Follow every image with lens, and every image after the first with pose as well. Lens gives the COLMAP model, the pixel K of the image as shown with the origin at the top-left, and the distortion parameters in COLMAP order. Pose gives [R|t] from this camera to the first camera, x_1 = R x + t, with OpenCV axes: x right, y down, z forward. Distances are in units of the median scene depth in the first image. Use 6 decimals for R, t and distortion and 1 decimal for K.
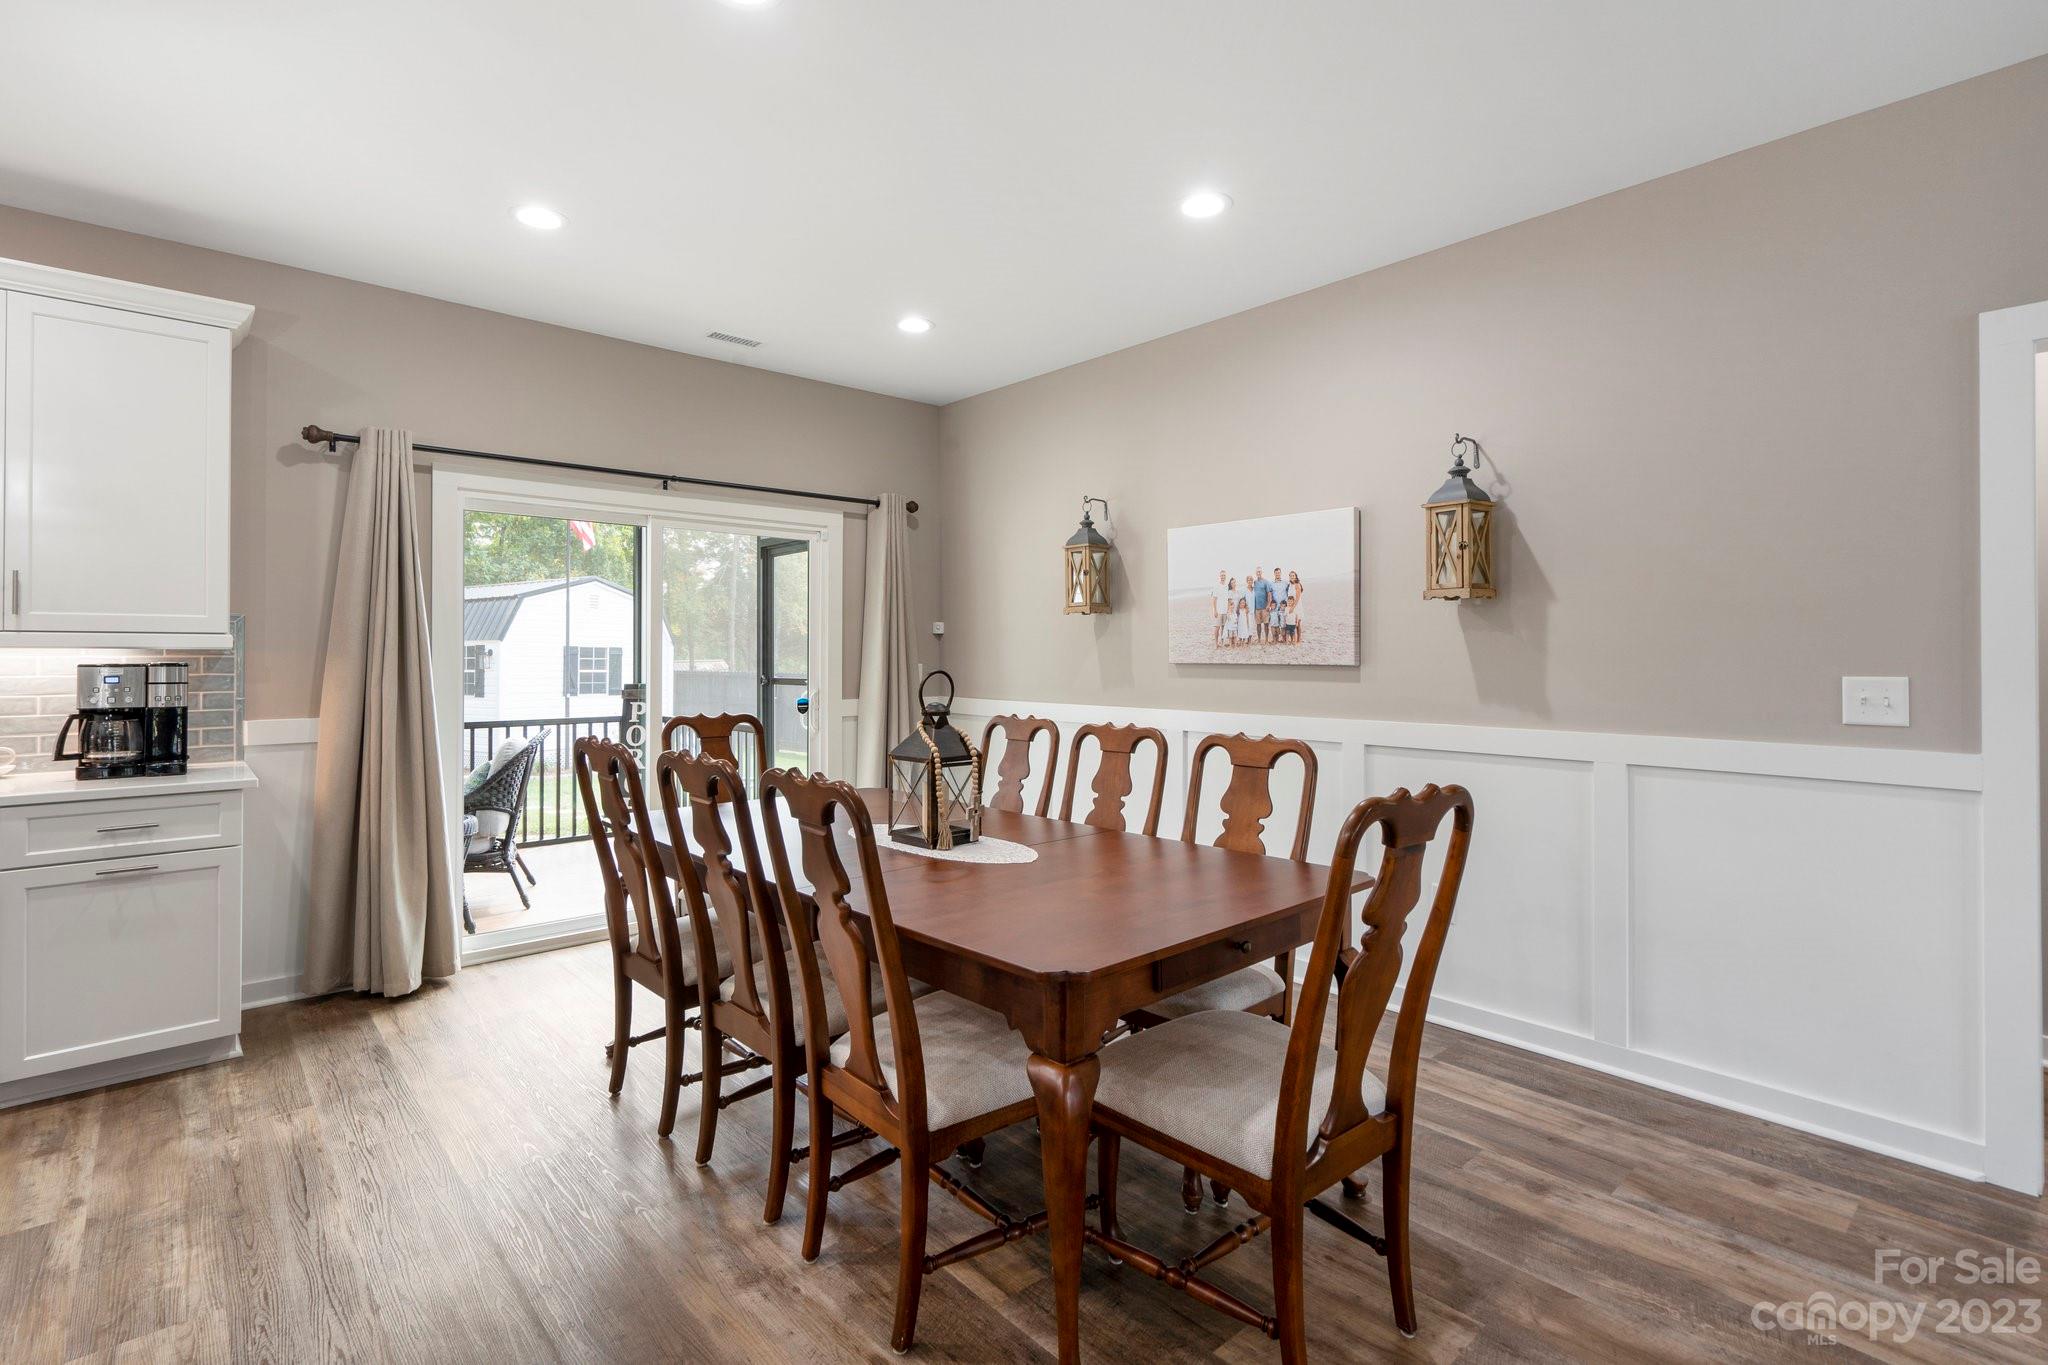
lens RADIAL K [[943.7, 0, 1022.2], [0, 943.7, 649.6], [0, 0, 1]] dist [-0.001302, 0.000747]
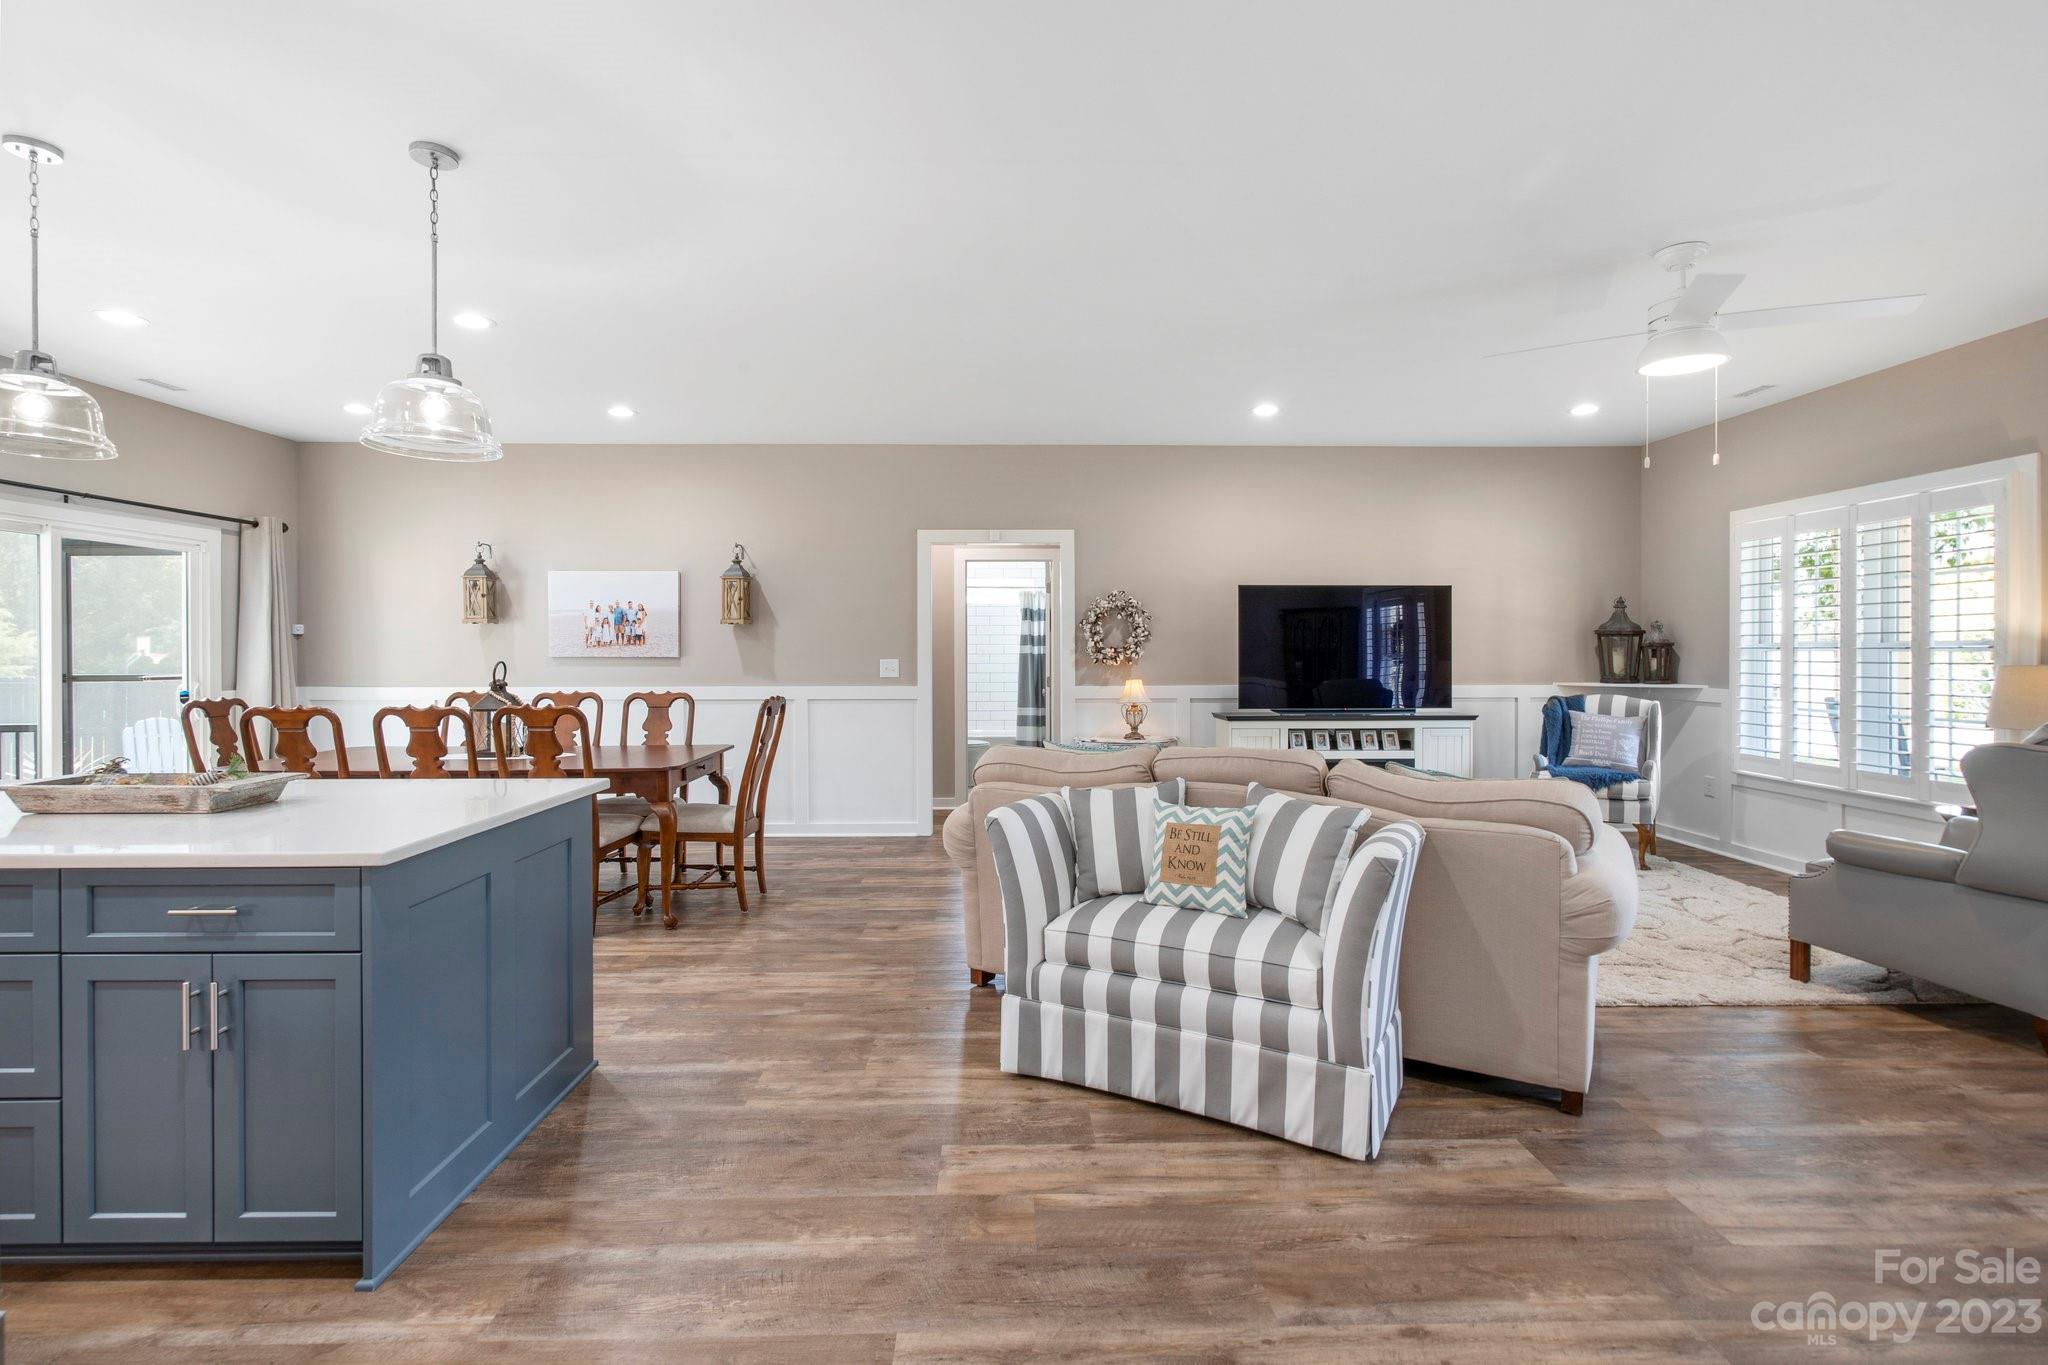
lens RADIAL K [[943.7, 0, 1013.6], [0, 943.7, 654.4], [0, 0, 1]] dist [-0.001302, 0.000747]
pose [[0.648265, -0.005009, 0.761398, -0.697996], [-0.002710, 0.999957, 0.008885, -0.008119], [-0.761410, -0.007823, 0.648224, -0.773406]]
